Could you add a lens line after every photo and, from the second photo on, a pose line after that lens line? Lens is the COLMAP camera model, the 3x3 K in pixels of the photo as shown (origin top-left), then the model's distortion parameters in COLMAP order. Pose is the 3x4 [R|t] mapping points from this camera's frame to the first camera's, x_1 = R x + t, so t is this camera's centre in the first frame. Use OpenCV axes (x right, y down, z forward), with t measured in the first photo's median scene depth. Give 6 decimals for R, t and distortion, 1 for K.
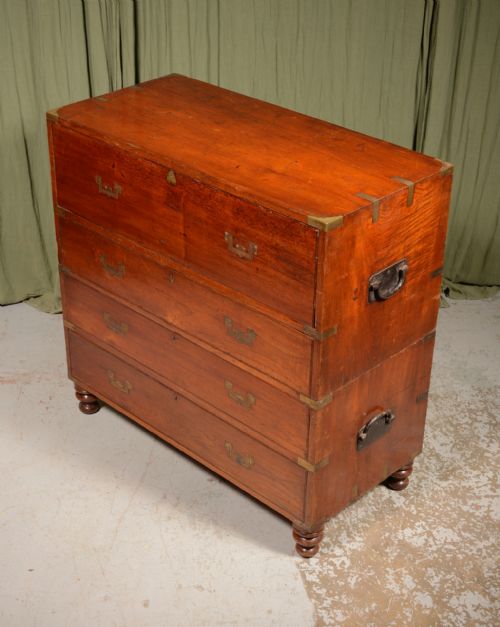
lens RADIAL K [[1114.4, 0, 250.0], [0, 1114.4, 313.5], [0, 0, 1]] dist [-0.070008, -0.118022]
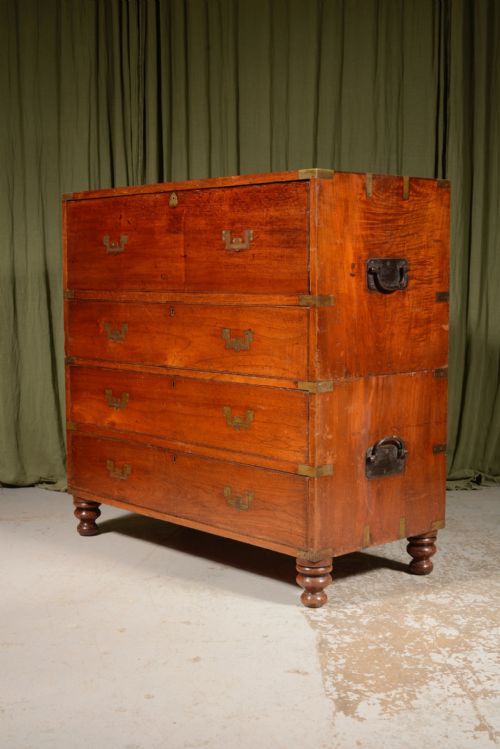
lens RADIAL K [[1122.0, 0, 250.0], [0, 1122.0, 374.5], [0, 0, 1]] dist [-0.095345, -0.009519]
pose [[0.998226, -0.008213, -0.058975, 0.057115], [-0.017421, 0.906822, -0.421153, 0.440445], [0.056938, 0.421433, 0.905070, 0.135933]]
